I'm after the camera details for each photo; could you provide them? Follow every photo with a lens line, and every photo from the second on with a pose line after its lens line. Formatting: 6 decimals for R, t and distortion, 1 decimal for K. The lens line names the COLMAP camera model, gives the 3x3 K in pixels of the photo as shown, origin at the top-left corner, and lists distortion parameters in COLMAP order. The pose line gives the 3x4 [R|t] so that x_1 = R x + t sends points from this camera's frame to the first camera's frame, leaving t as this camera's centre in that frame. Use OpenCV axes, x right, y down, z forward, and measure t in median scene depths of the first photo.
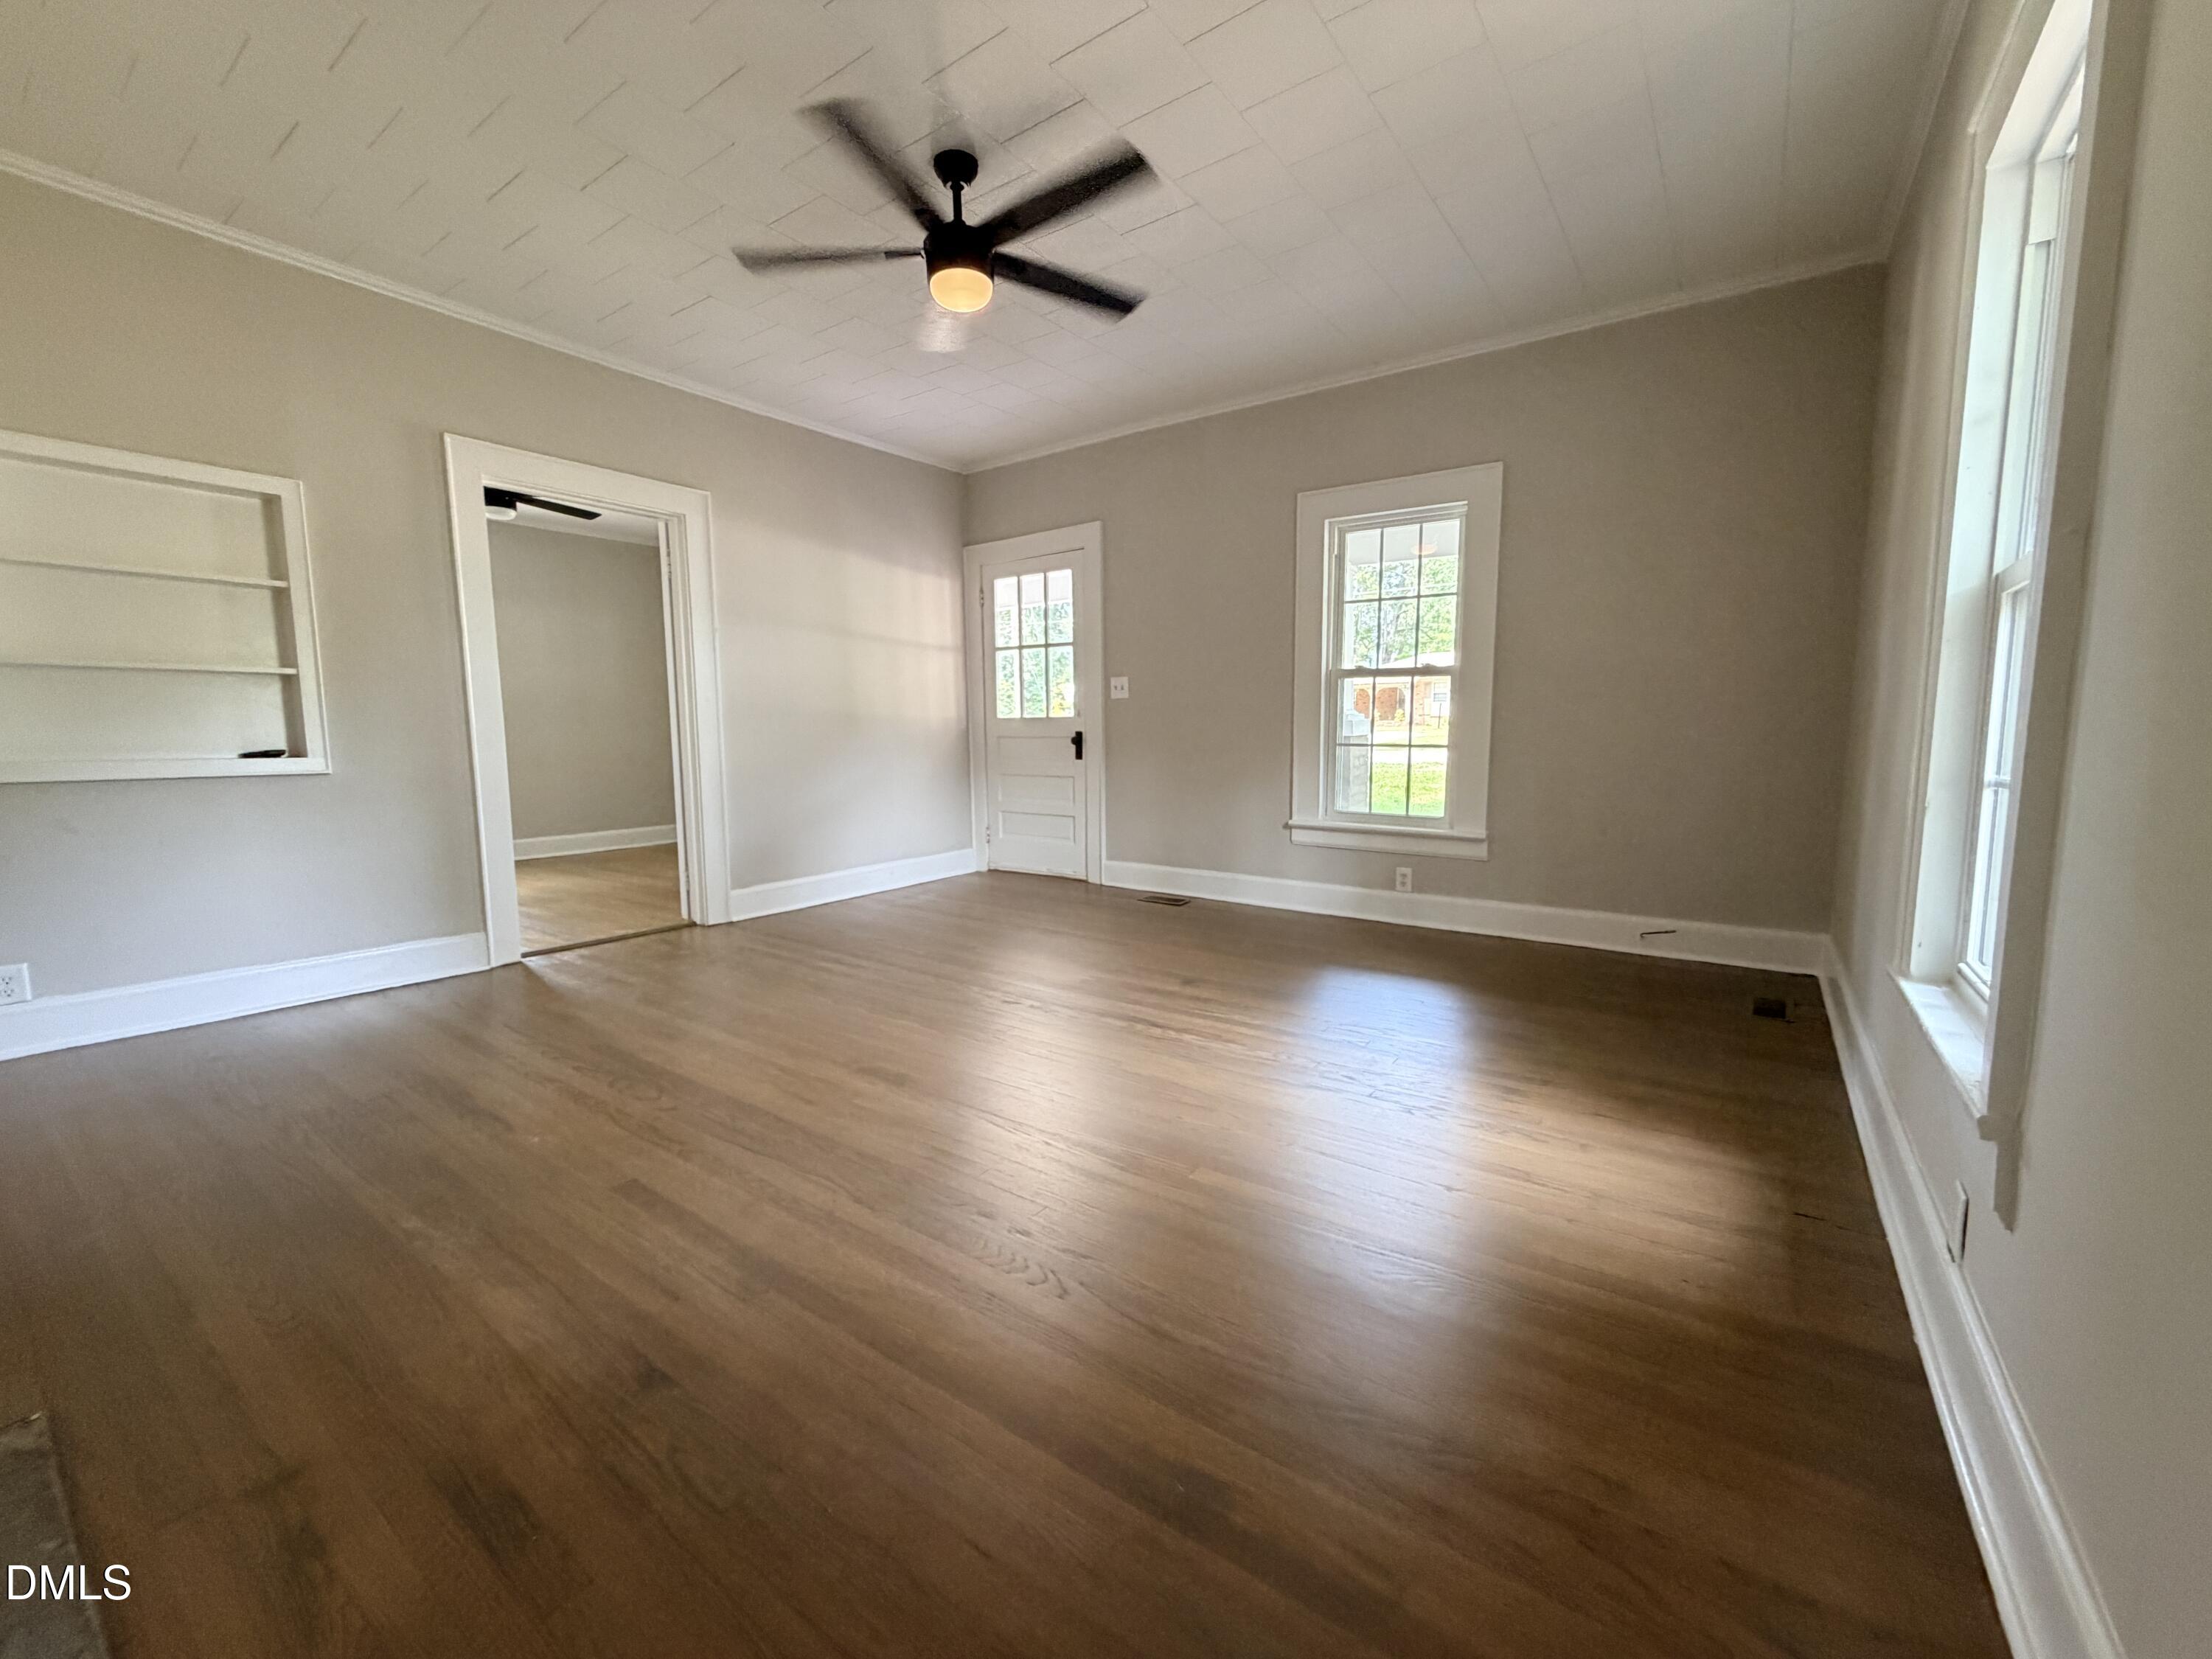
lens RADIAL K [[886.8, 0, 1099.0], [0, 886.8, 828.3], [0, 0, 1]] dist [0.000454, 0.000323]
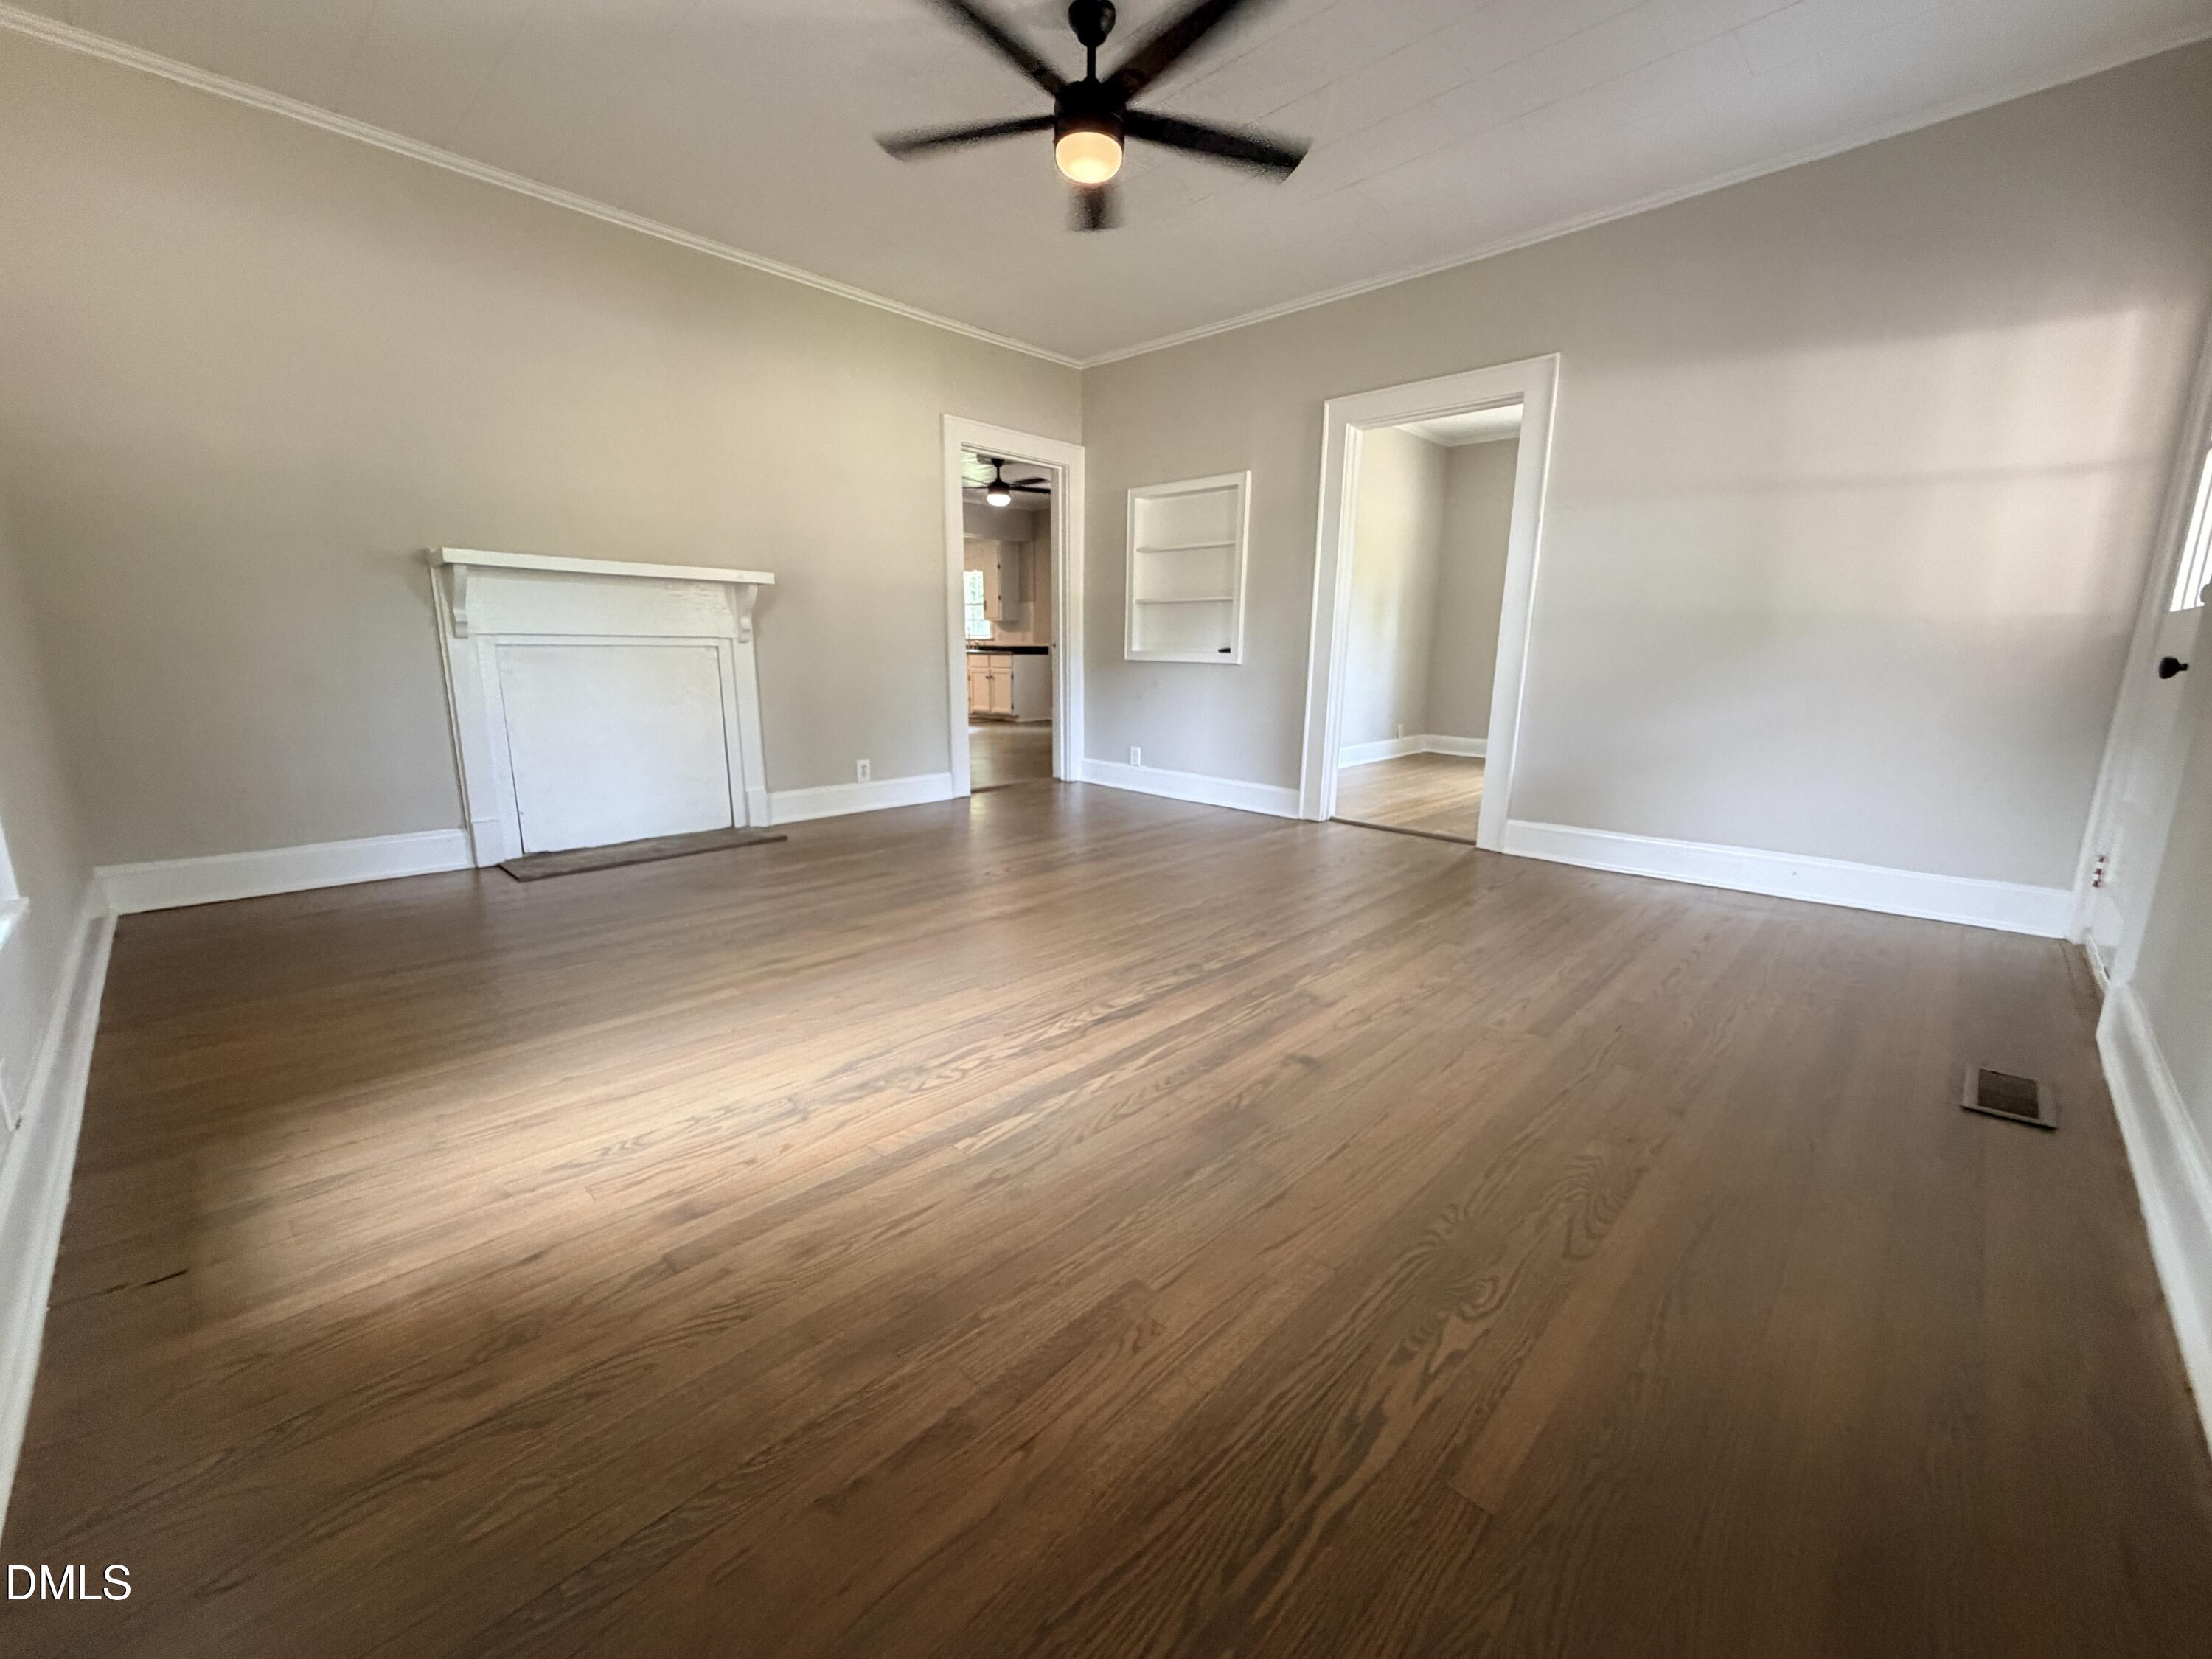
lens RADIAL K [[886.8, 0, 1099.0], [0, 886.8, 828.3], [0, 0, 1]] dist [0.000454, 0.000323]
pose [[-0.147711, 0.209485, -0.966591, 0.556476], [-0.118262, 0.966558, 0.227550, -0.081795], [0.981935, 0.147922, -0.117997, 0.757683]]
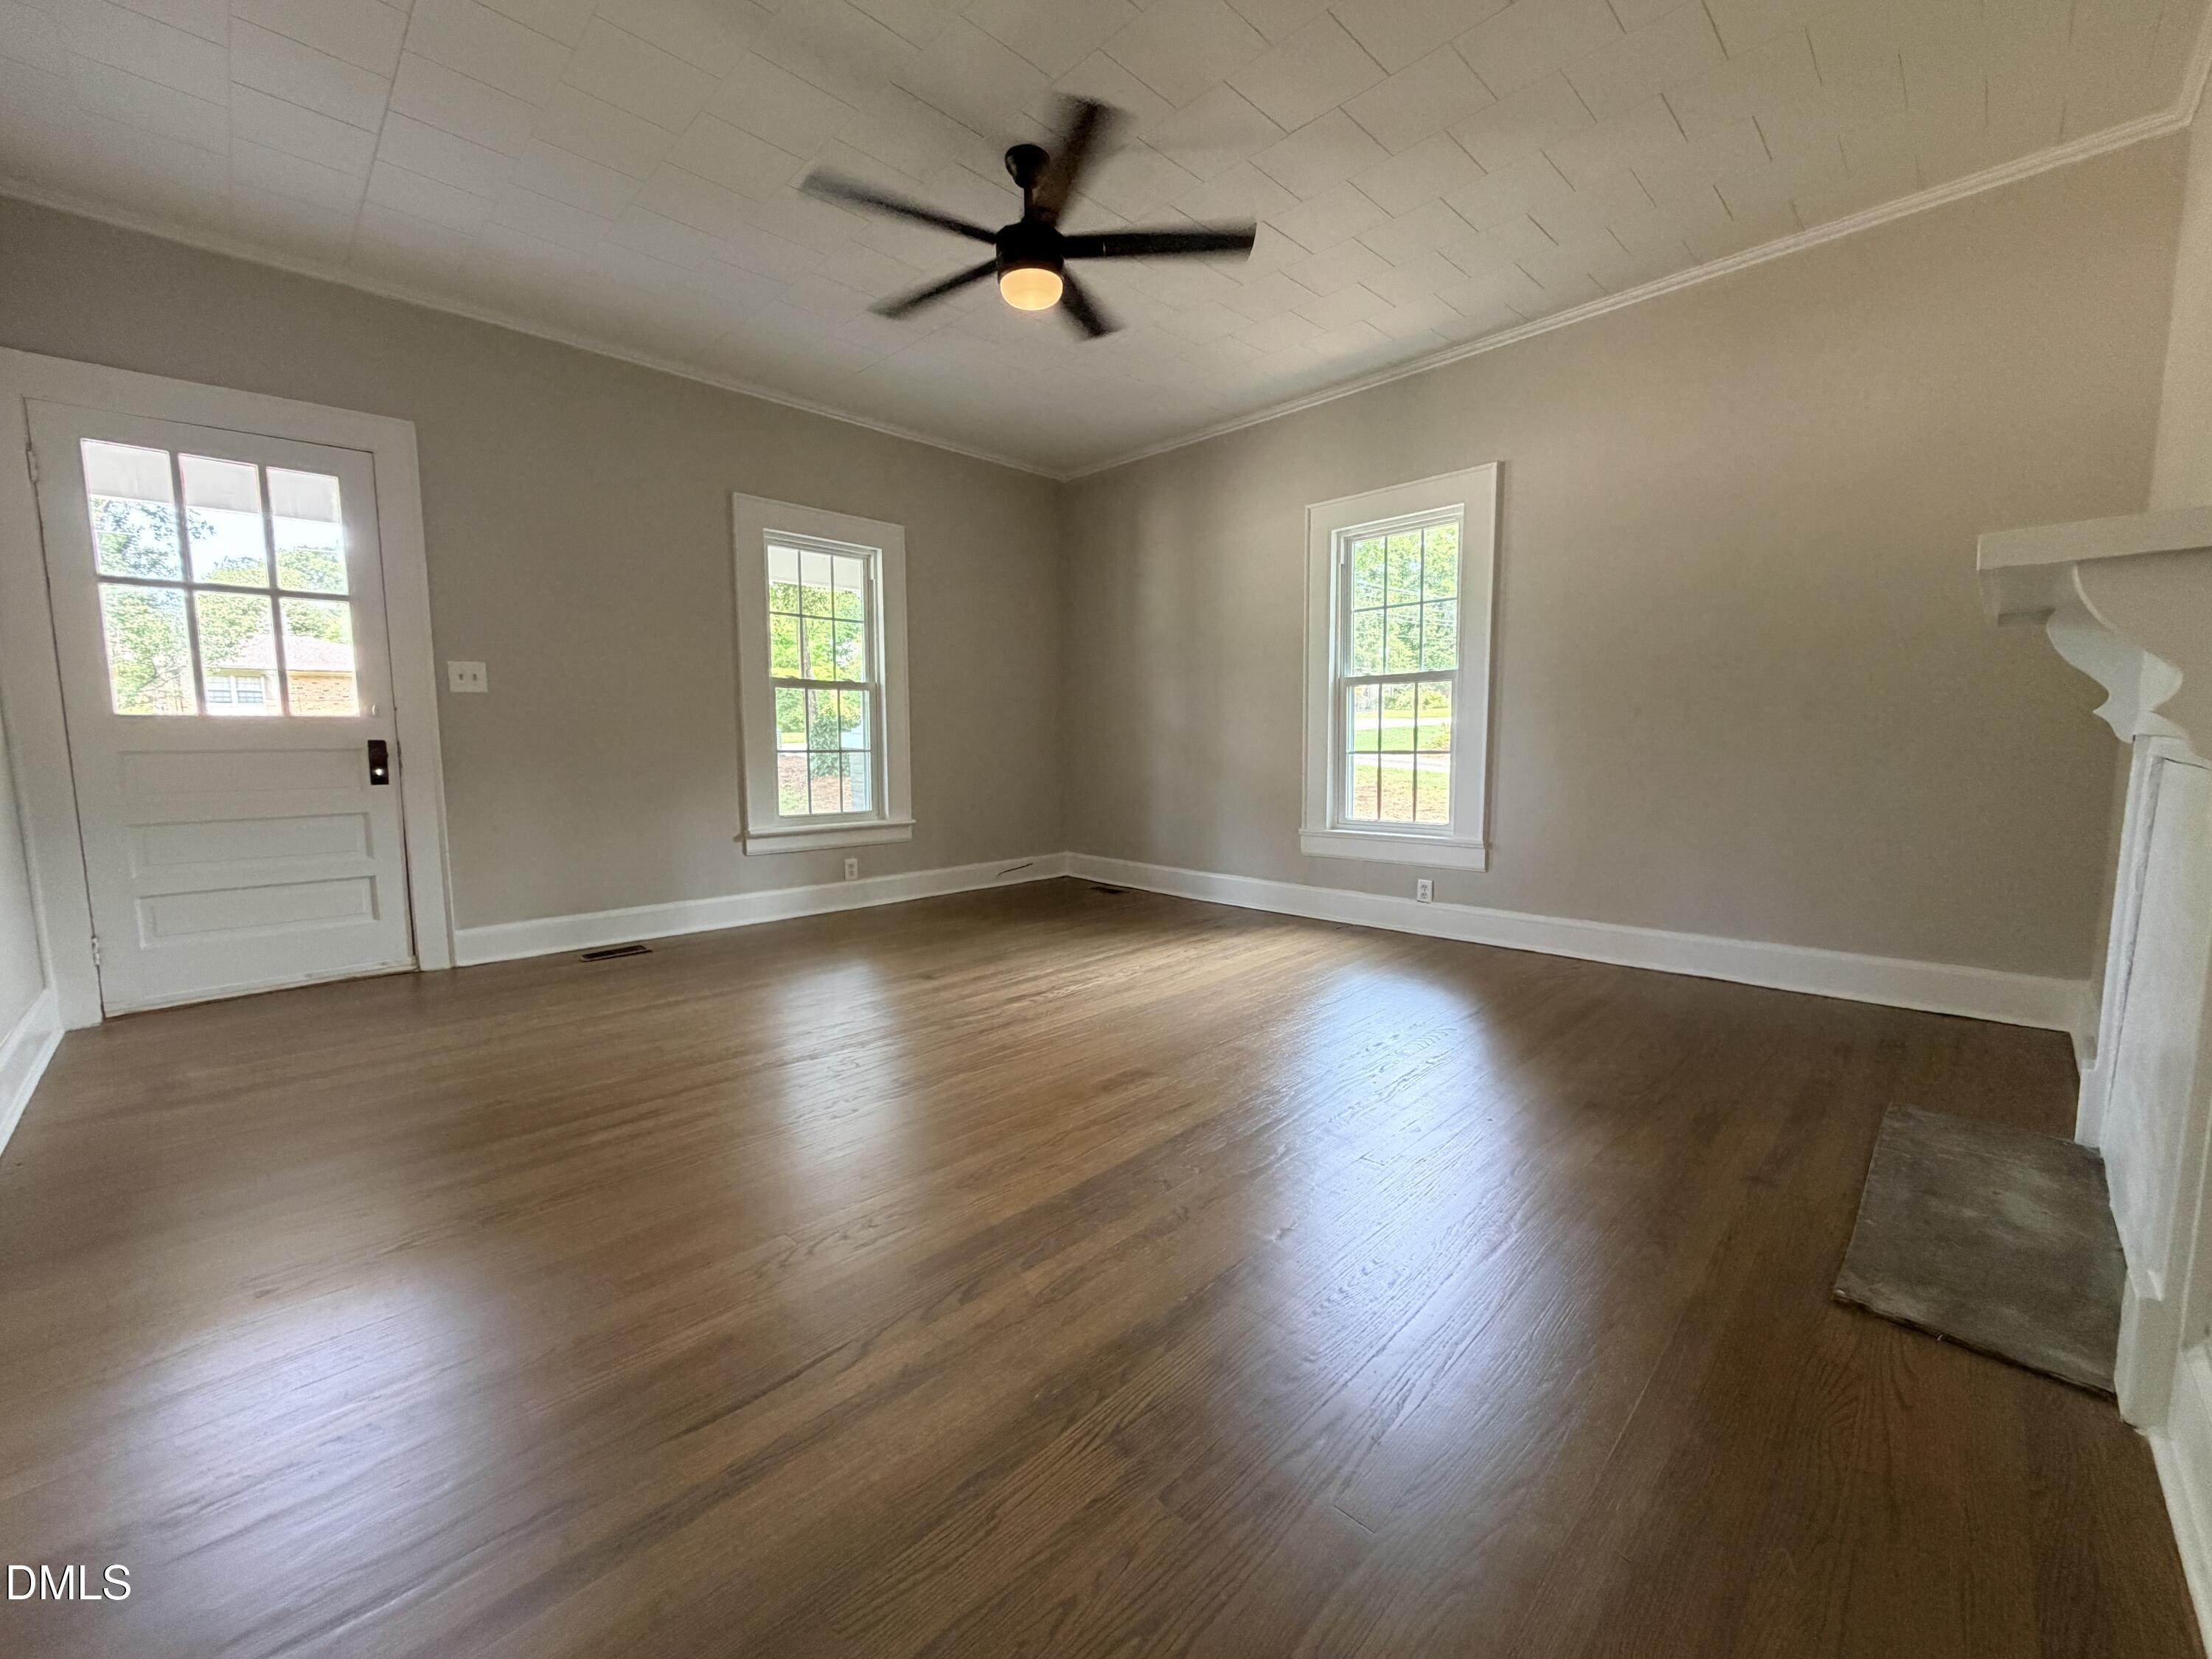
lens RADIAL K [[886.8, 0, 1099.0], [0, 886.8, 828.3], [0, 0, 1]] dist [0.000454, 0.000323]
pose [[0.162677, -0.100187, 0.981580, -0.726973], [0.111837, 0.990293, 0.082542, -0.053007], [-0.980321, 0.096349, 0.172302, 0.503224]]
